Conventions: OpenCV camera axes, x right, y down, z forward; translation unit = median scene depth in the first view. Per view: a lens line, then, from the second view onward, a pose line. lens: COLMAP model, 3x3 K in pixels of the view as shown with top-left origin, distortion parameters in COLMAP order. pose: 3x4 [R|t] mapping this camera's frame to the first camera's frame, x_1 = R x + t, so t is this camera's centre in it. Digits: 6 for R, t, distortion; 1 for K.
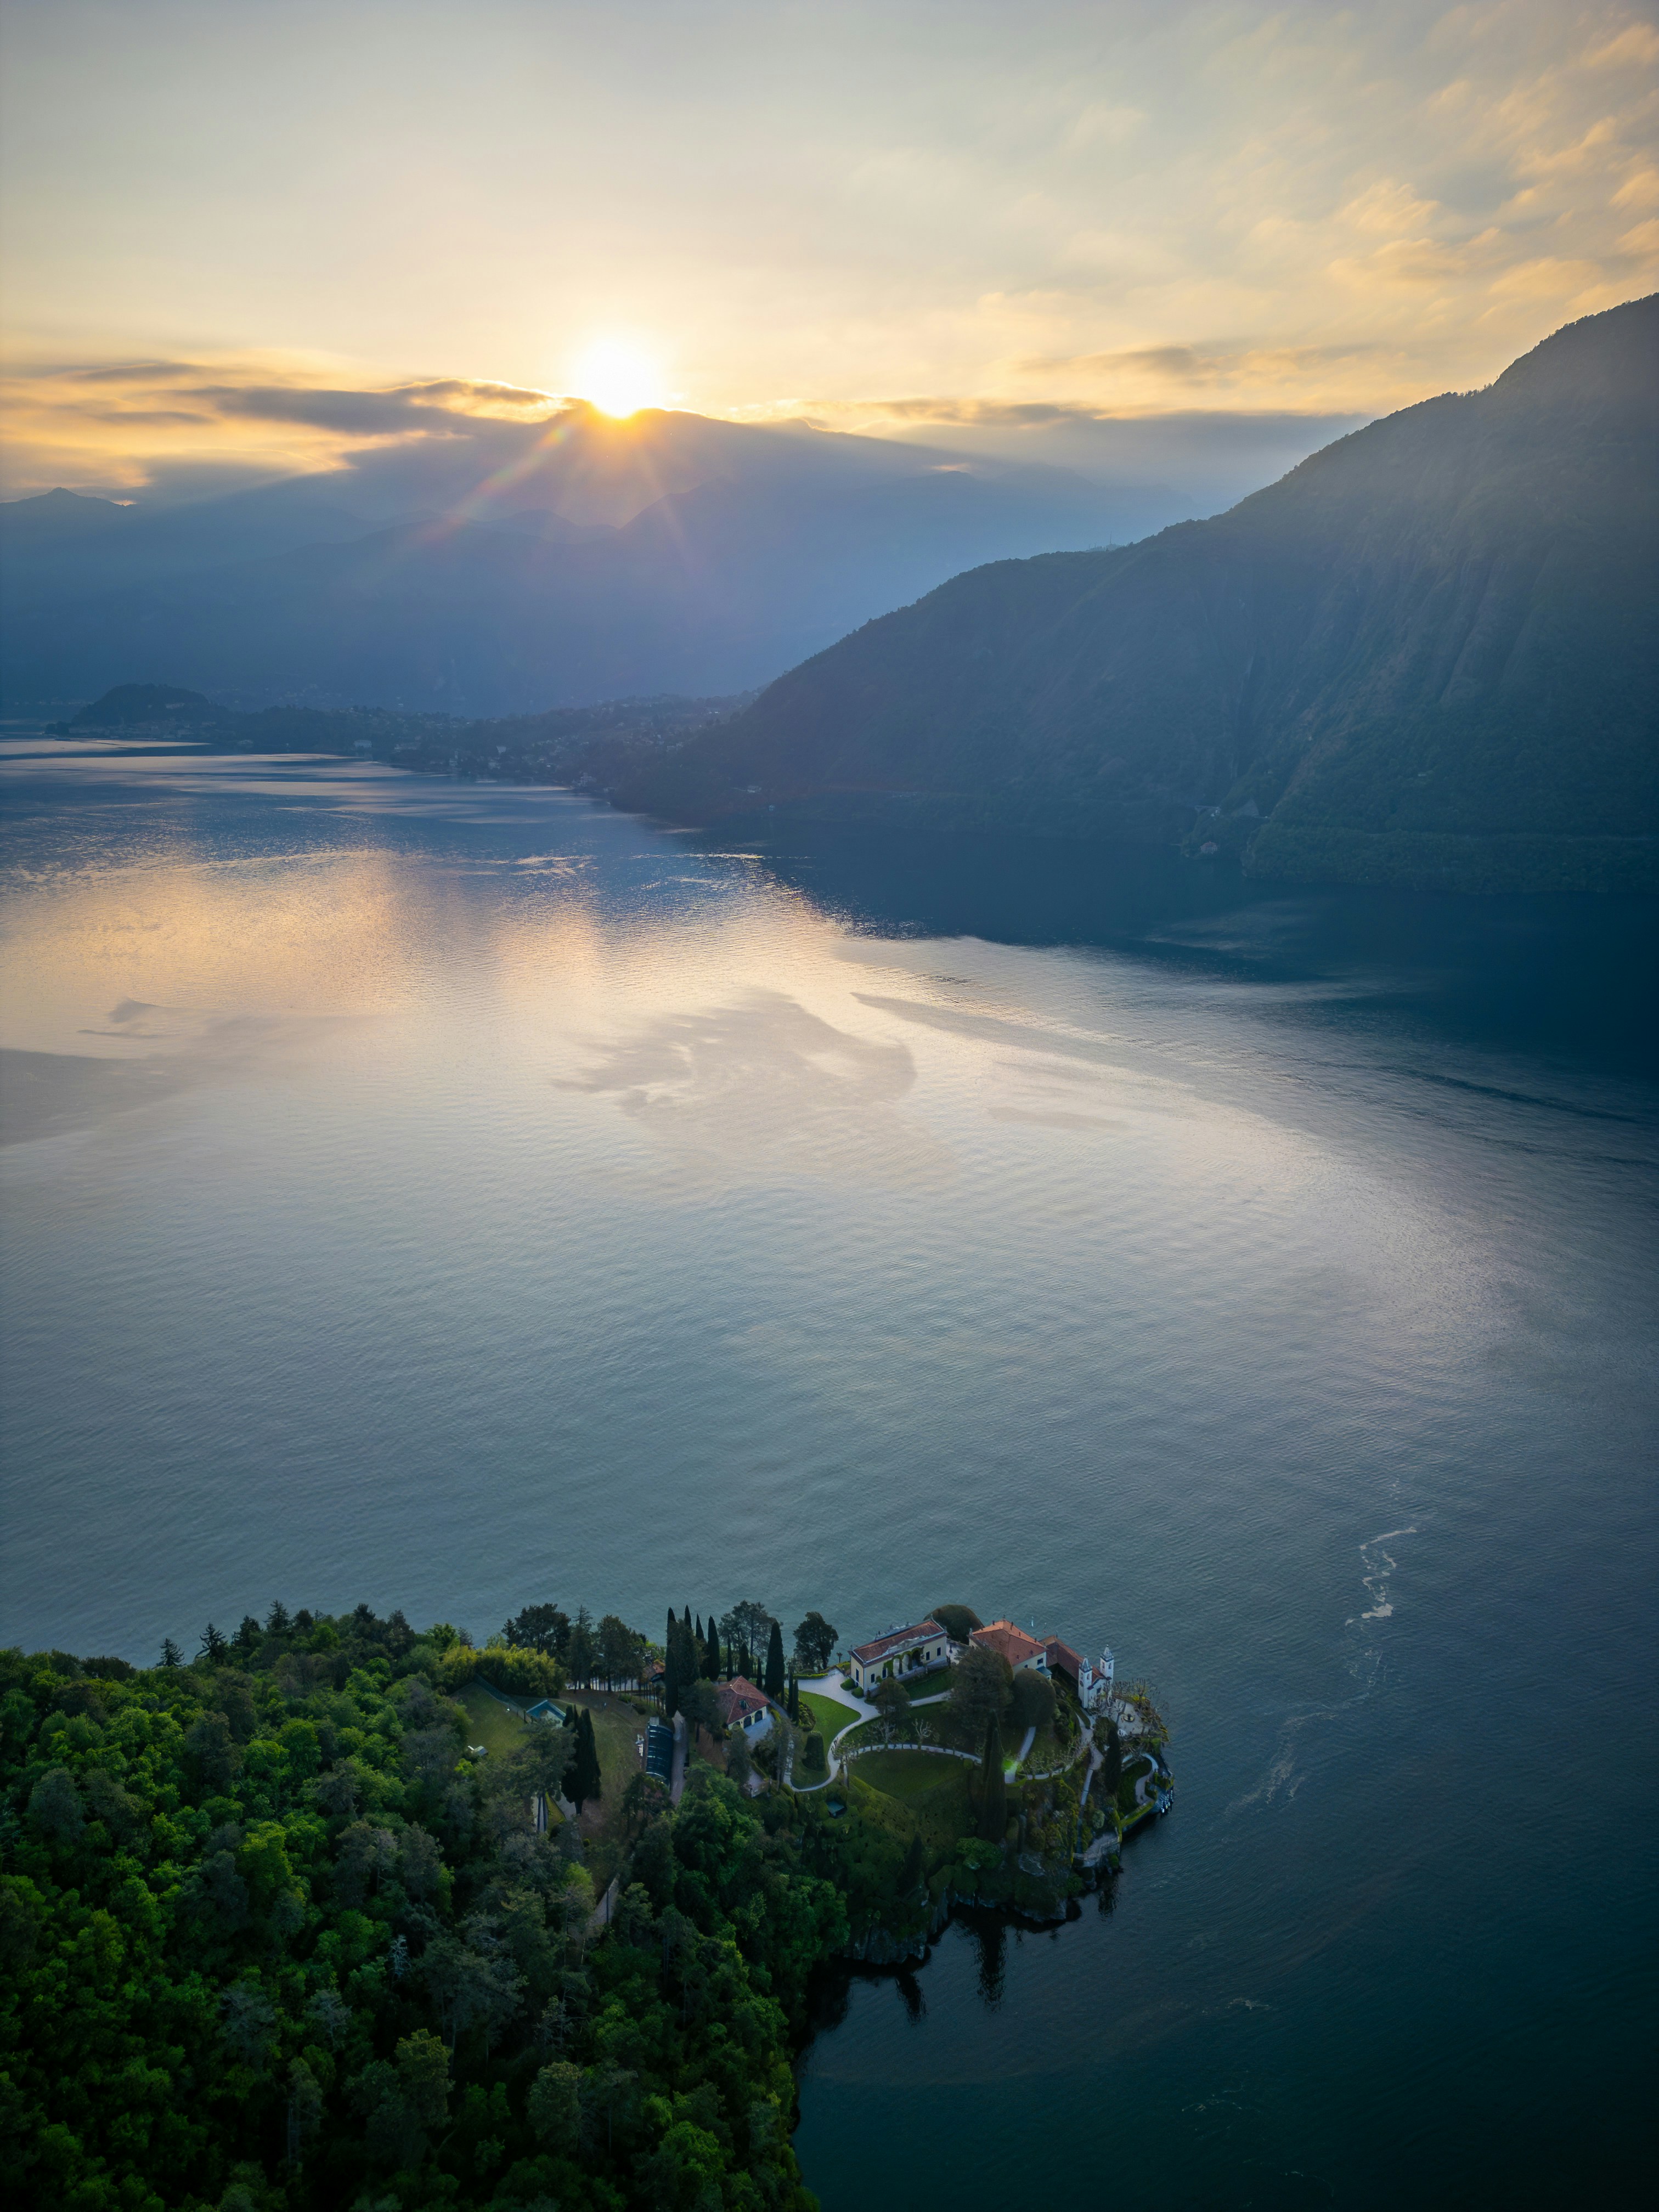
lens RADIAL K [[1527.2, 0, 828.9], [0, 1527.2, 1104.6], [0, 0, 1]] dist [0.055897, -0.053415]
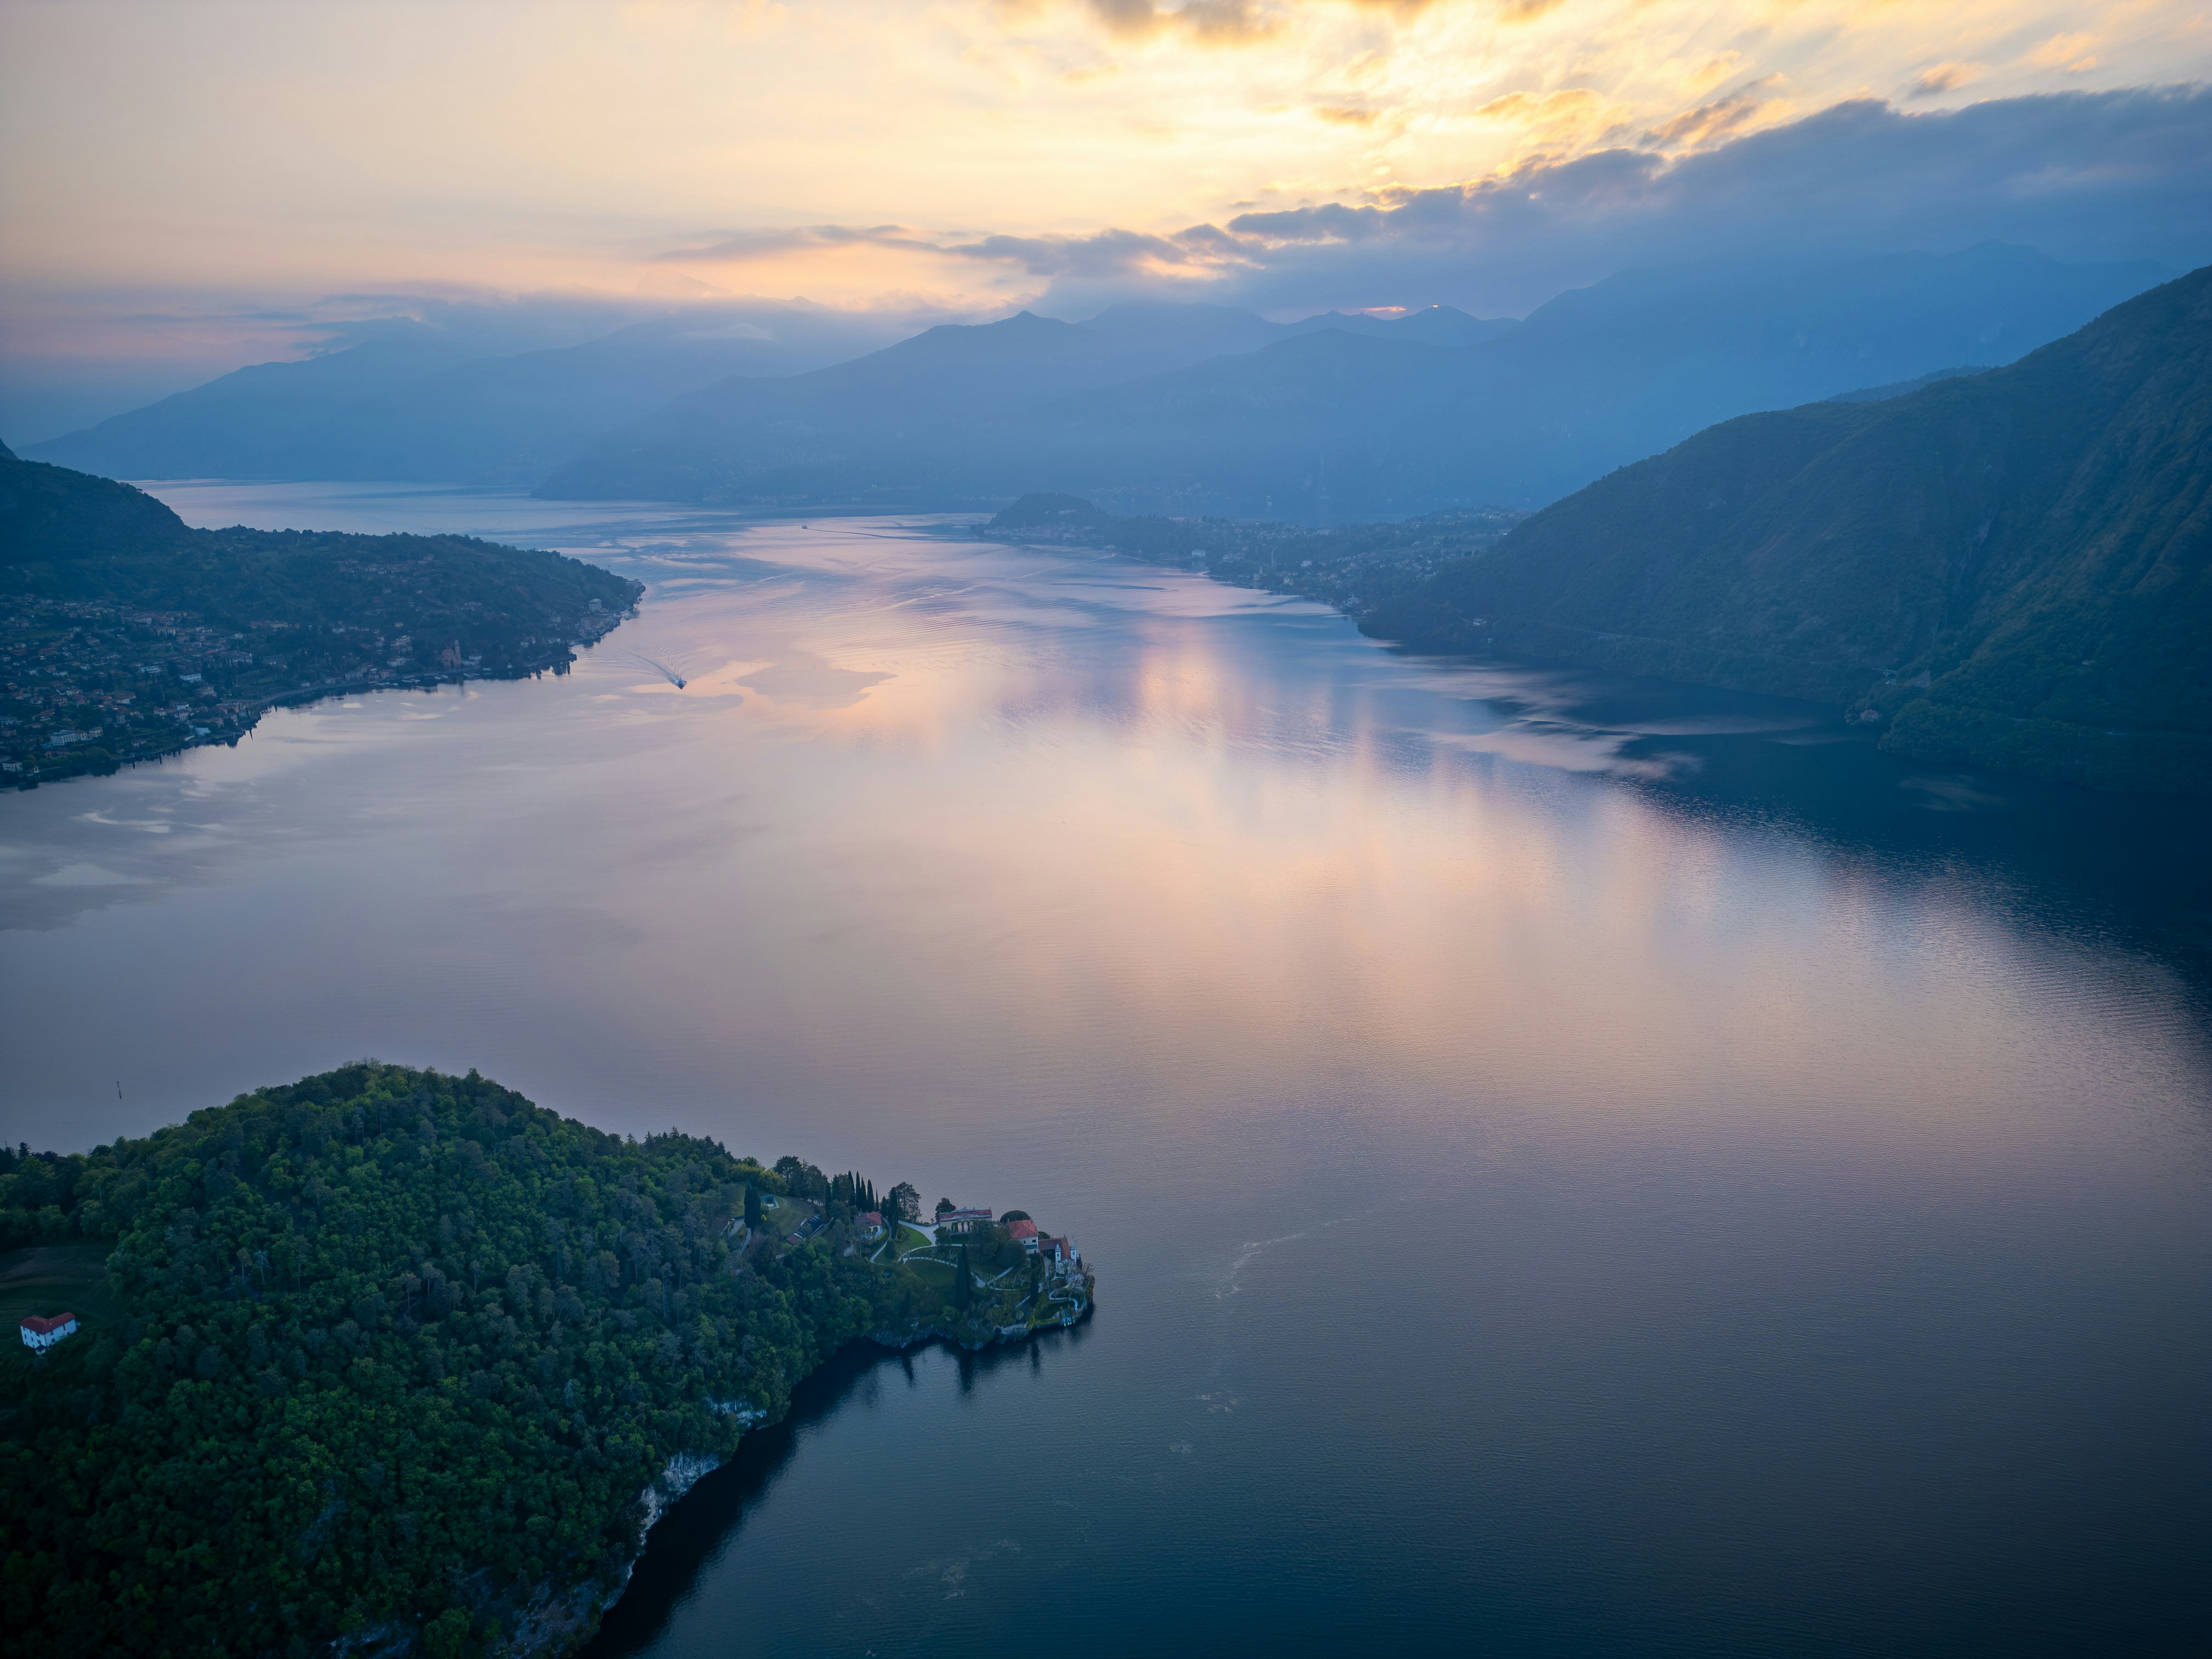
lens RADIAL K [[1527.2, 0, 1117.0], [0, 1527.2, 831.3], [0, 0, 1]] dist [0.055897, -0.053415]
pose [[0.921229, 0.101088, -0.375657, 0.934556], [-0.110975, 0.993812, -0.004714, -0.149437], [0.372856, 0.046032, 0.926747, -0.769616]]
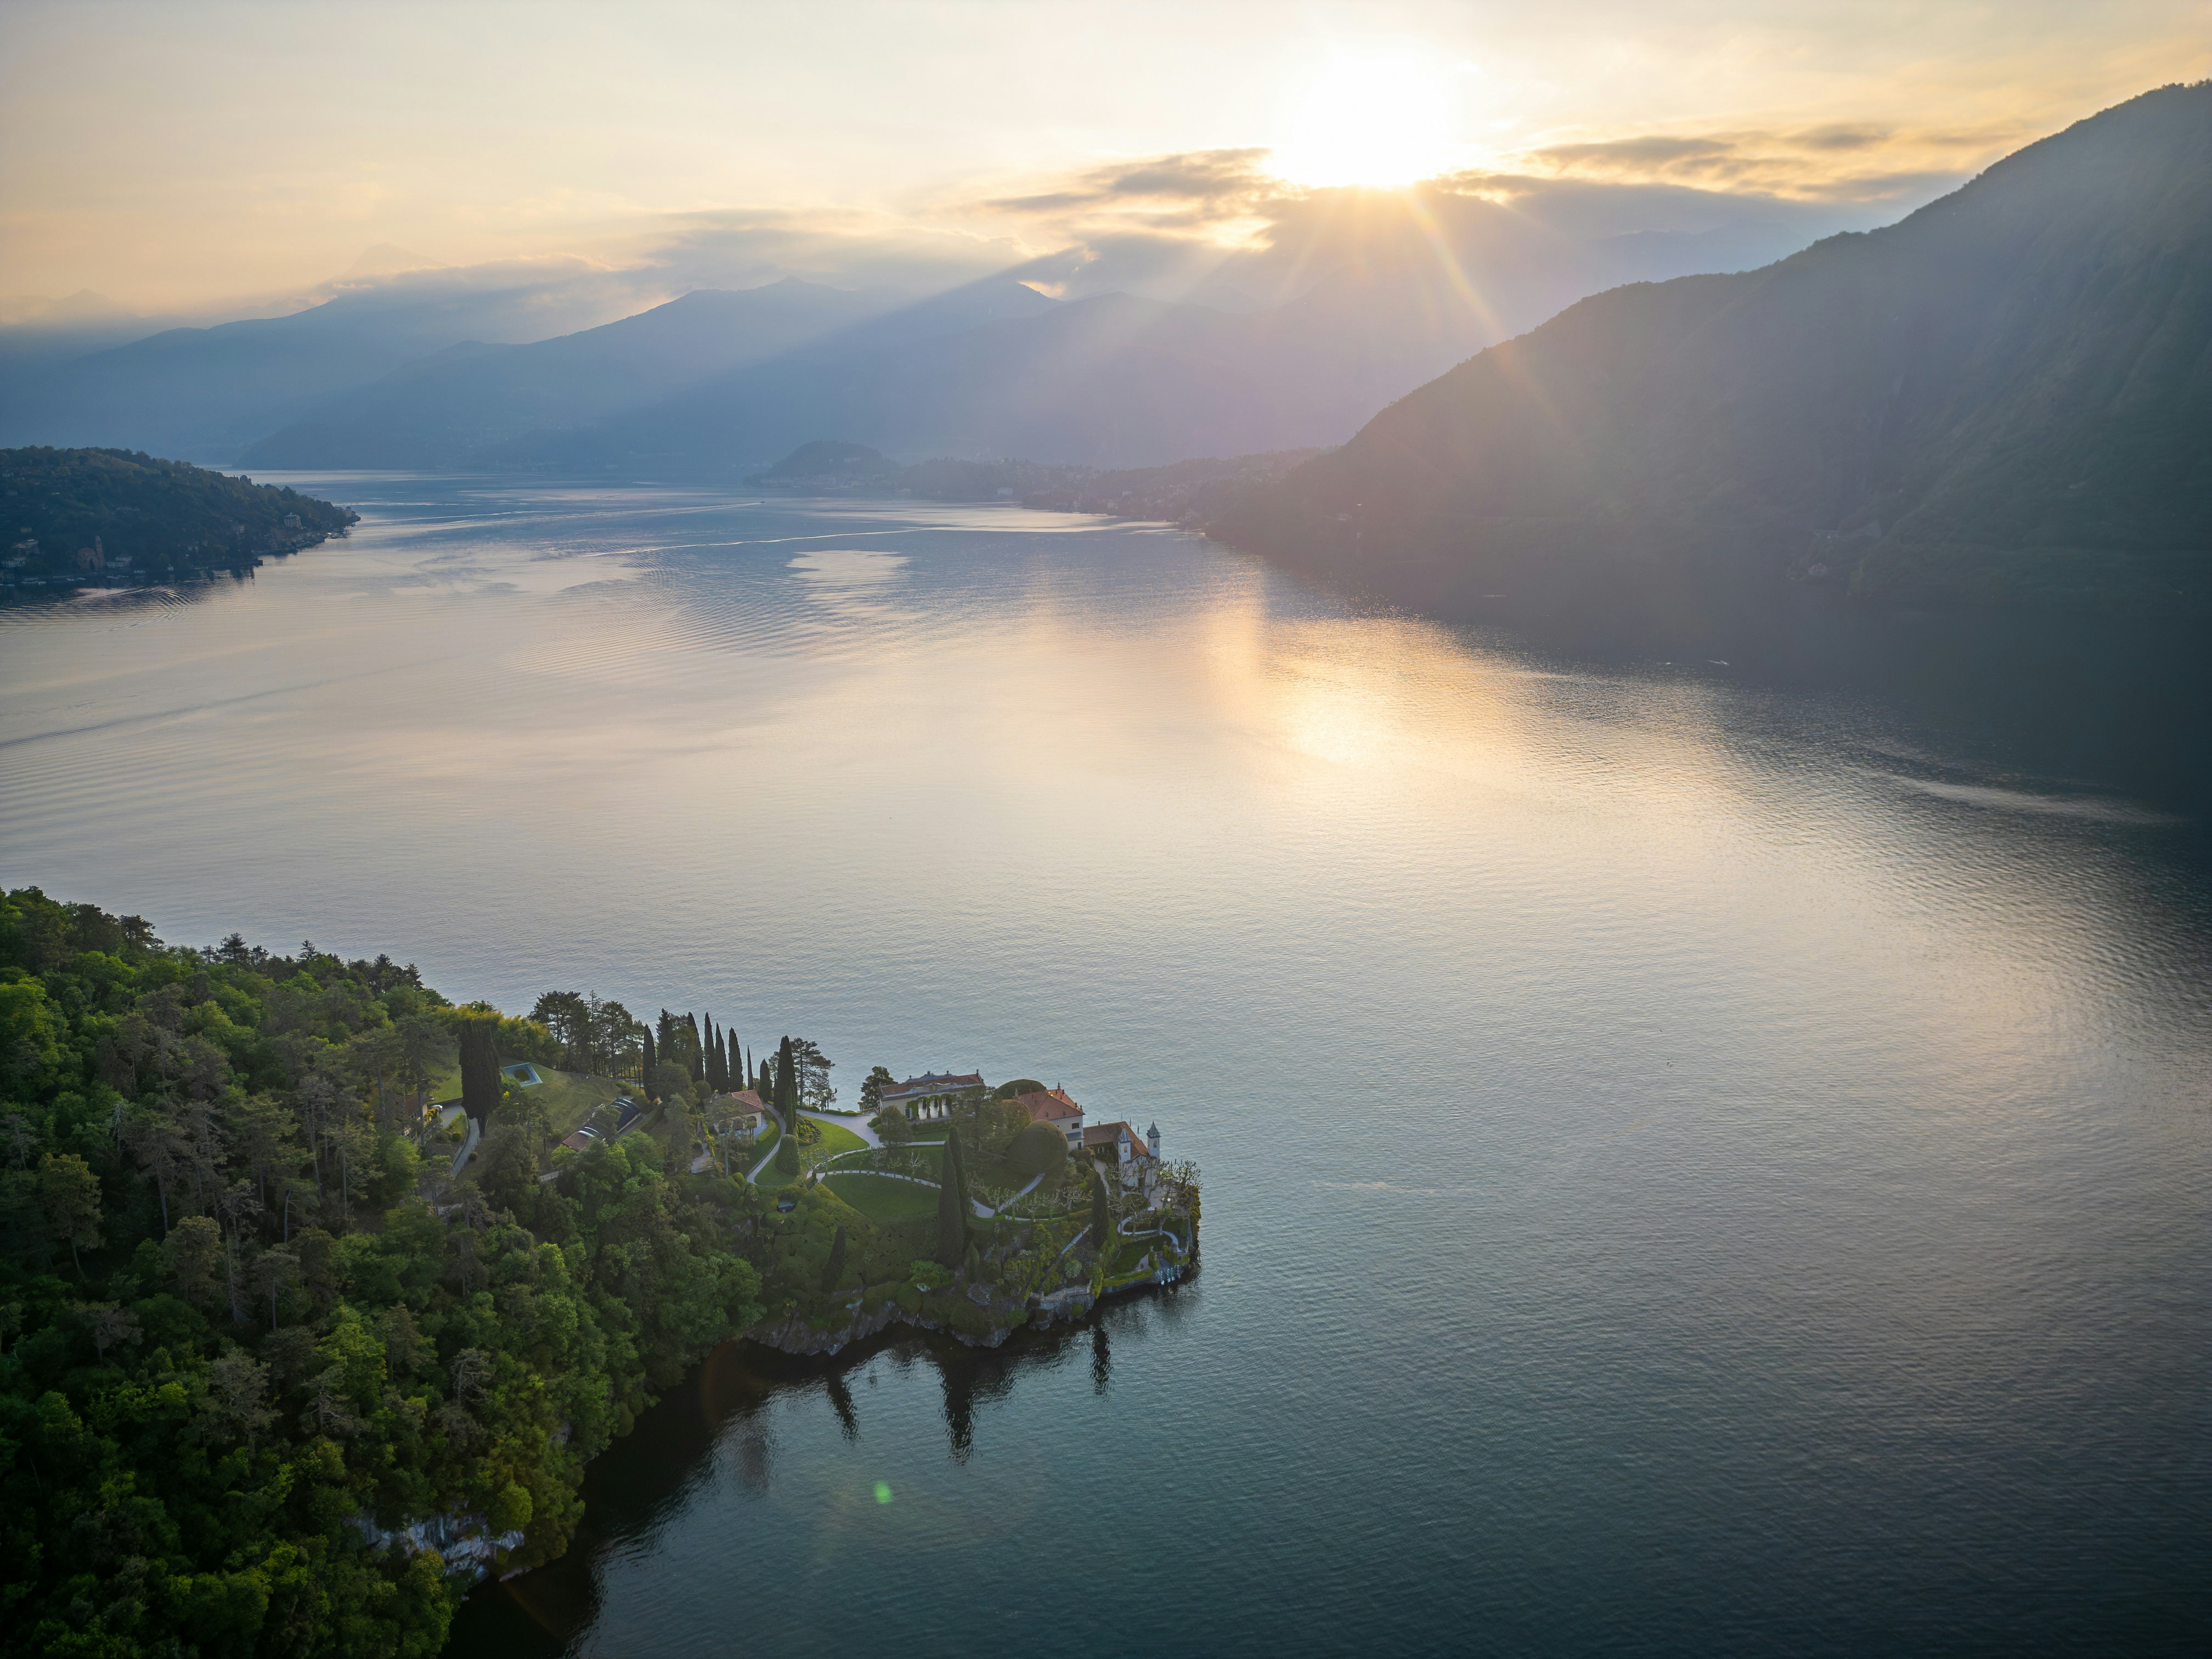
lens RADIAL K [[1527.2, 0, 1104.5], [0, 1527.2, 838.3], [0, 0, 1]] dist [0.055897, -0.053415]
pose [[0.966651, 0.064274, -0.247900, 0.396915], [-0.071923, 0.997169, -0.021913, 0.214564], [0.245790, 0.039012, 0.968538, 0.088398]]
